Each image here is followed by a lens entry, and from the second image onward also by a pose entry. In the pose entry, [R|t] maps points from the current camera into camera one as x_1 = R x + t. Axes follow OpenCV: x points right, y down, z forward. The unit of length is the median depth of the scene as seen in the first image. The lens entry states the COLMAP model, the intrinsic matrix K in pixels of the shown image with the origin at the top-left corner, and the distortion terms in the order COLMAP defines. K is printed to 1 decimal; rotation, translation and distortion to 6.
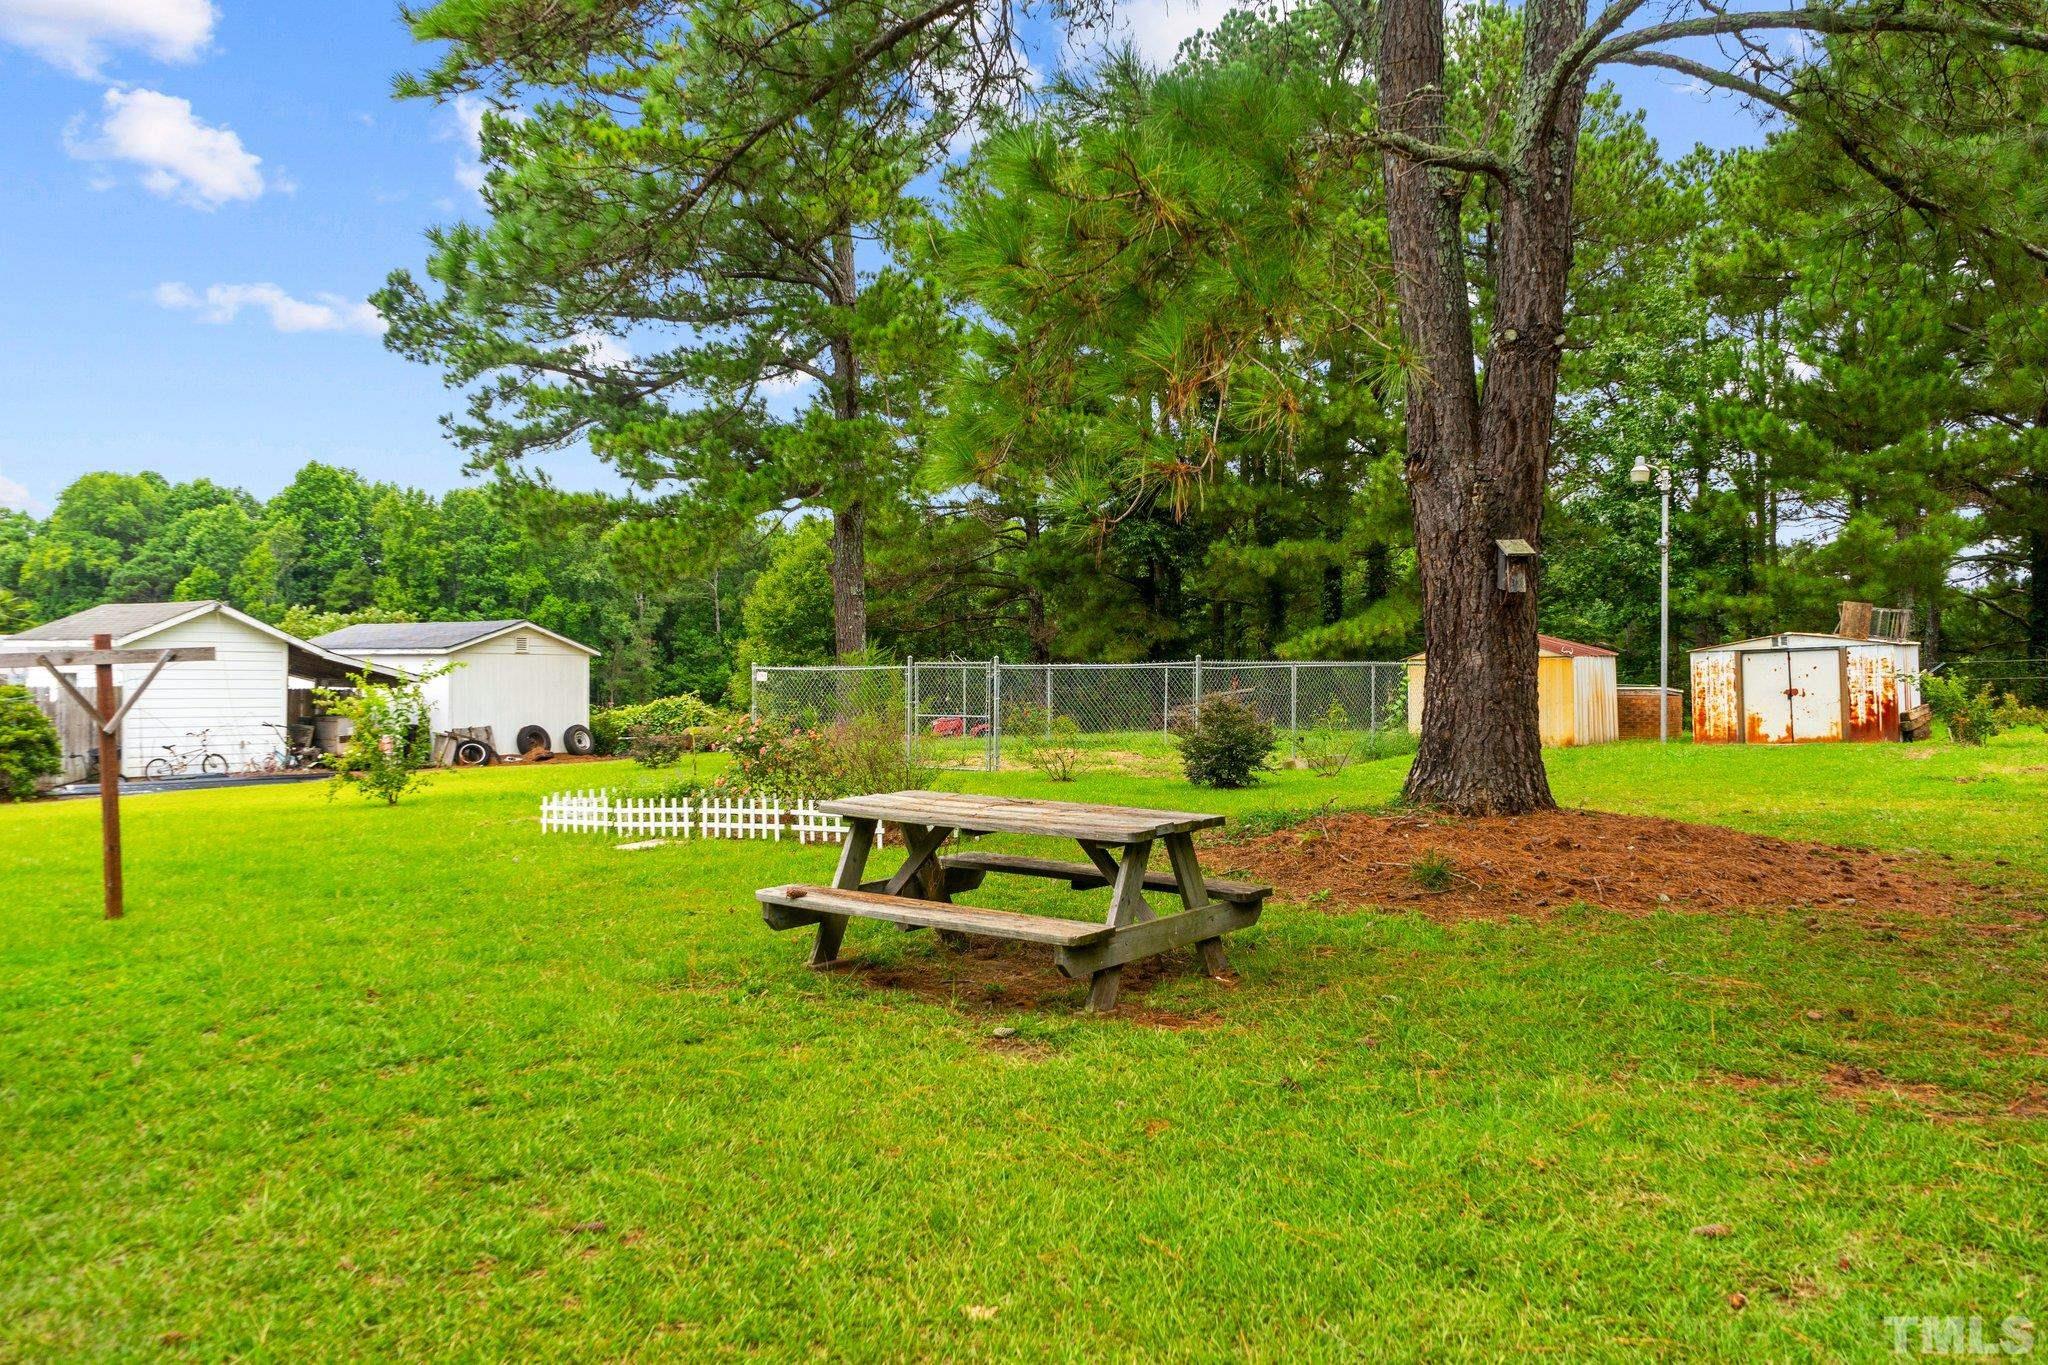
lens RADIAL K [[1657.5, 0, 1027.0], [0, 1657.5, 679.8], [0, 0, 1]] dist [-0.000636, -0.000464]
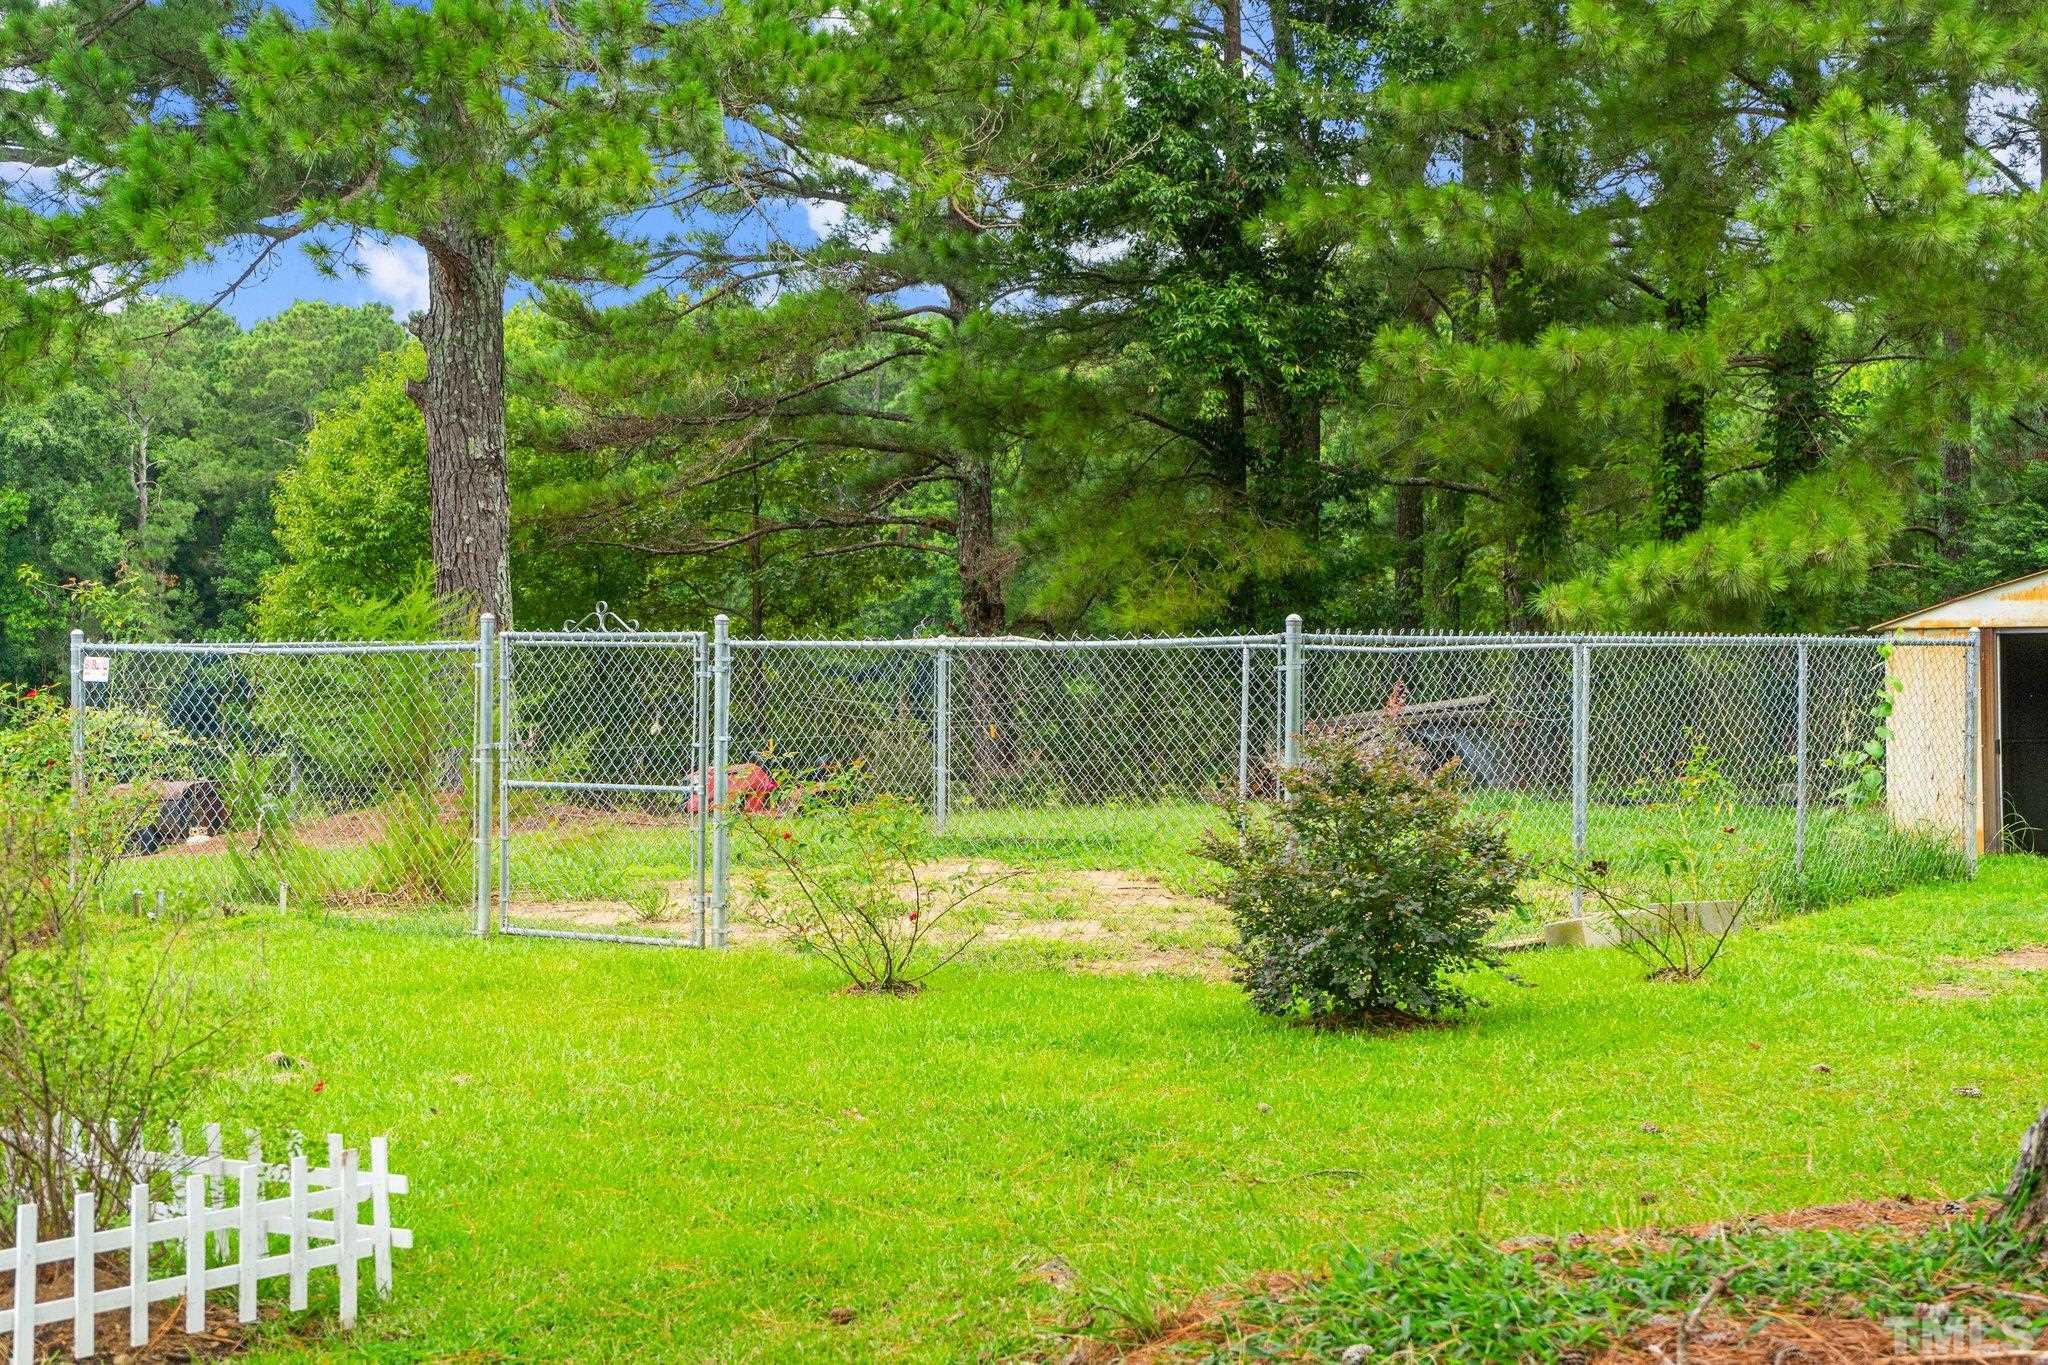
lens RADIAL K [[3432.3, 0, 1022.2], [0, 3432.3, 683.6], [0, 0, 1]] dist [-0.012113, 0.000000]
pose [[0.999977, 0.004344, -0.005132, 0.028830], [-0.004312, 0.999971, 0.006344, -0.002920], [0.005159, -0.006322, 0.999967, 0.169047]]
